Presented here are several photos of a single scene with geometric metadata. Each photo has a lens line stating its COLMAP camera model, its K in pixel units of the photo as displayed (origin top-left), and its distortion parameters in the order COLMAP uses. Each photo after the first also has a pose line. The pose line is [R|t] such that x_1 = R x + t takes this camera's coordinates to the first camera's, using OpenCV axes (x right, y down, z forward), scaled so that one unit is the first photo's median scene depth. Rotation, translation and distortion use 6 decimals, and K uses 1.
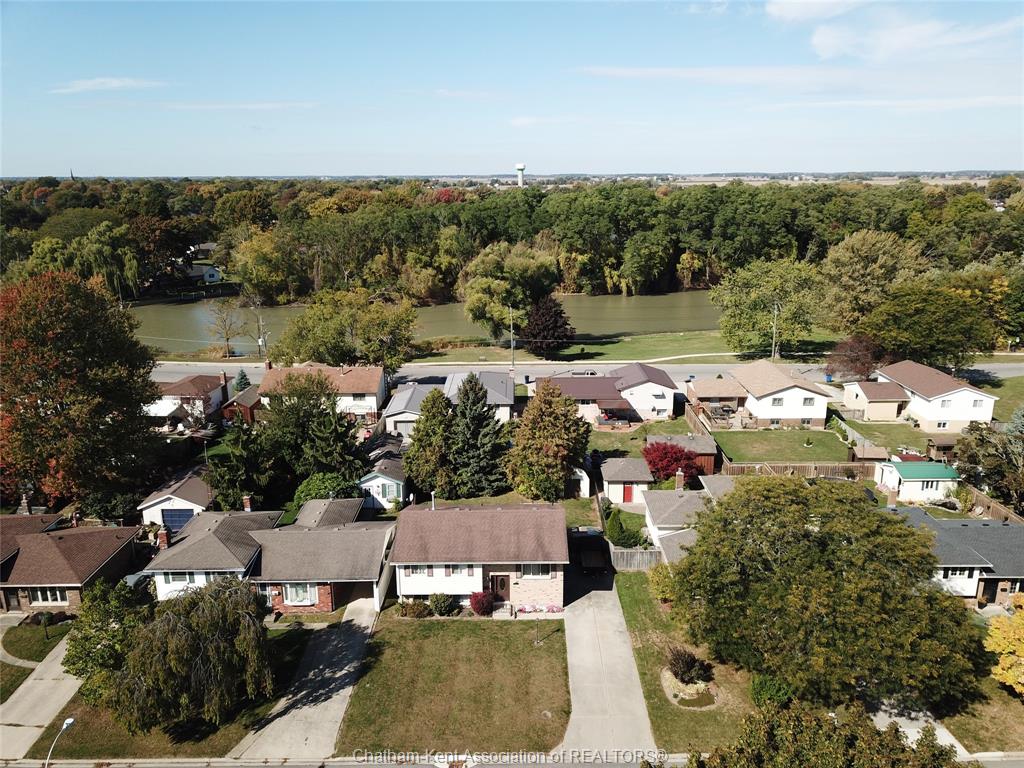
lens RADIAL K [[781.8, 0, 516.9], [0, 781.8, 378.4], [0, 0, 1]] dist [0.020524, -0.019665]
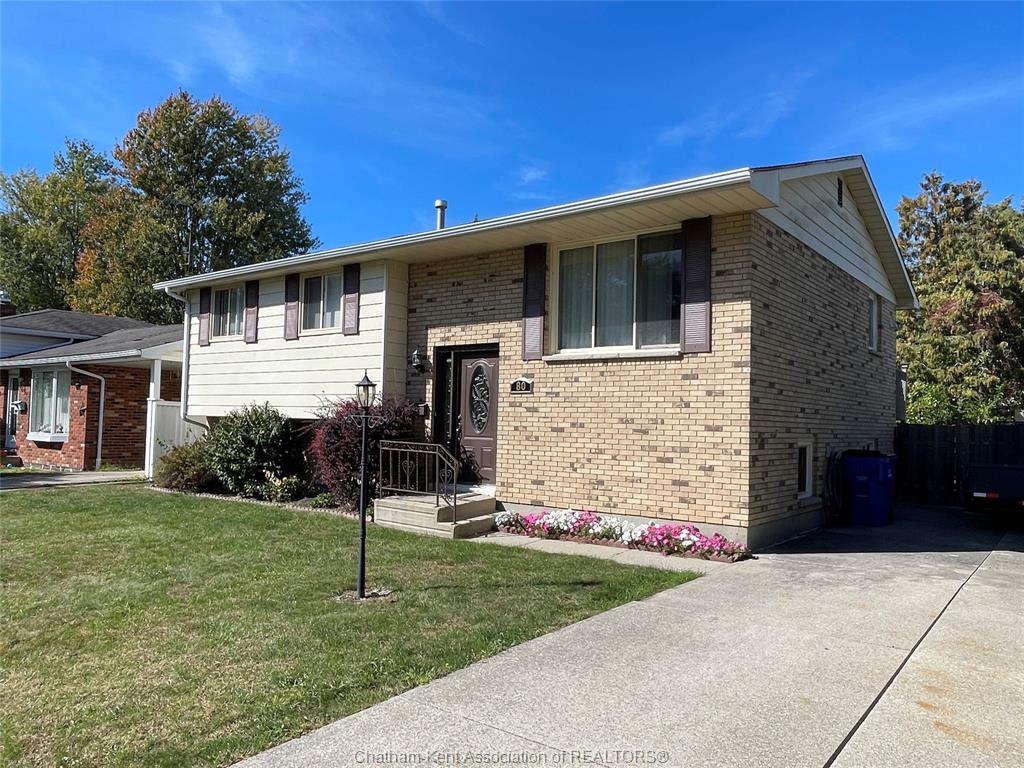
lens RADIAL K [[750.8, 0, 522.6], [0, 750.8, 384.1], [0, 0, 1]] dist [-0.021052, 0.002027]
pose [[0.798592, -0.006618, -0.601836, 0.115217], [-0.178855, 0.952159, -0.247797, 0.309385], [0.574684, 0.305530, 0.759203, 0.853541]]
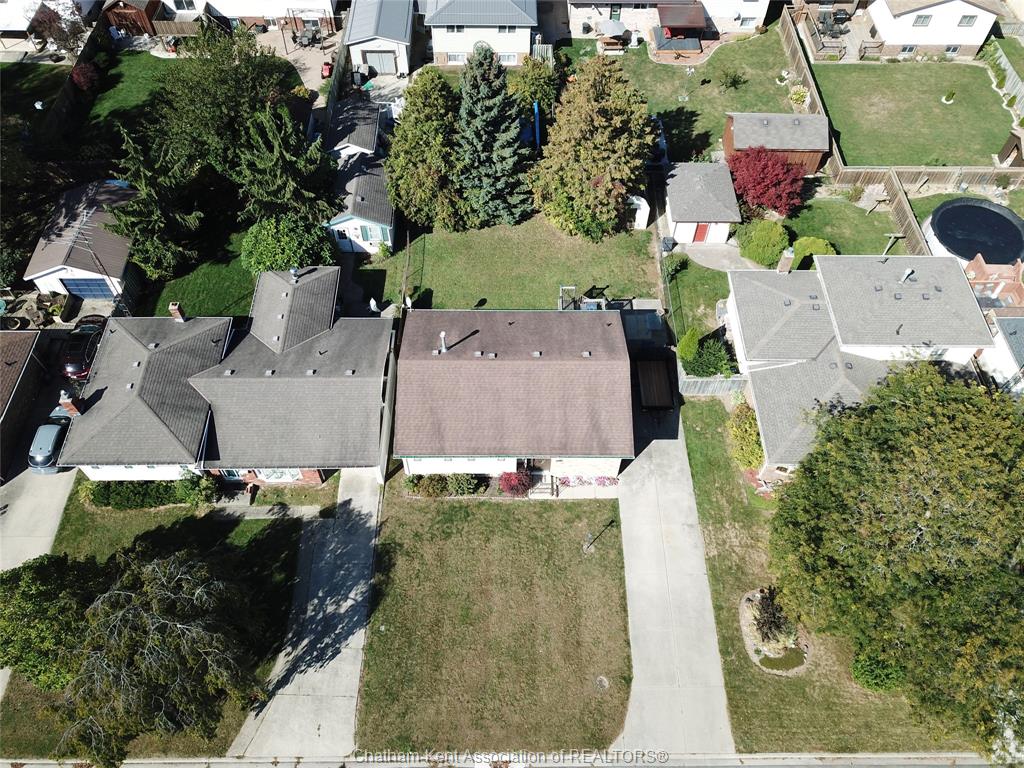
lens RADIAL K [[781.8, 0, 515.8], [0, 781.8, 383.7], [0, 0, 1]] dist [0.020524, -0.019665]
pose [[0.999741, 0.003340, 0.022521, -0.061350], [-0.017246, 0.756882, 0.653324, -0.291718], [-0.014864, -0.653543, 0.756744, 0.473856]]
